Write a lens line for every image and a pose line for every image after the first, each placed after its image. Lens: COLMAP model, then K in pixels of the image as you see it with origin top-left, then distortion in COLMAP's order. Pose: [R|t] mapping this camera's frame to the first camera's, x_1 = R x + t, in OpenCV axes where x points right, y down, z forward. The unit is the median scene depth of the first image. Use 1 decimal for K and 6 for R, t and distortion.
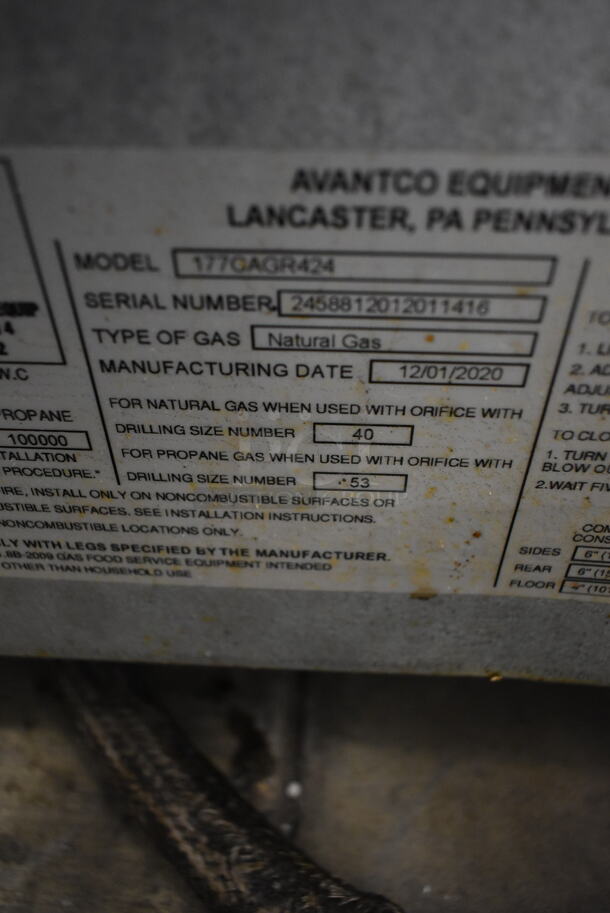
lens RADIAL K [[692.3, 0, 307.6], [0, 692.3, 455.9], [0, 0, 1]] dist [-0.022591, 0.007844]
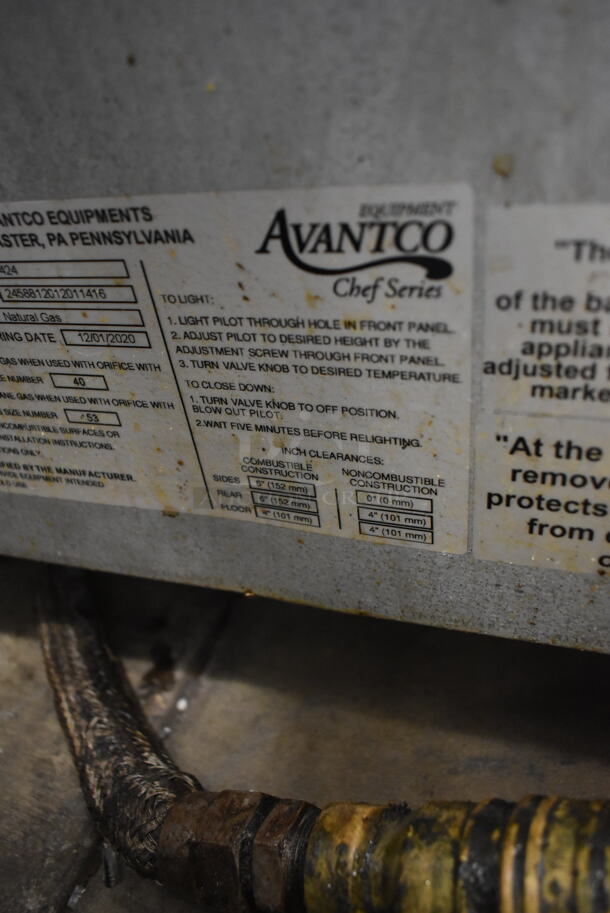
lens RADIAL K [[692.3, 0, 300.6], [0, 692.3, 455.6], [0, 0, 1]] dist [-0.022591, 0.007844]
pose [[0.957826, 0.053254, -0.282369, 0.904273], [-0.072488, 0.995675, -0.058104, 0.168721], [0.278054, 0.076122, 0.957544, -0.287877]]
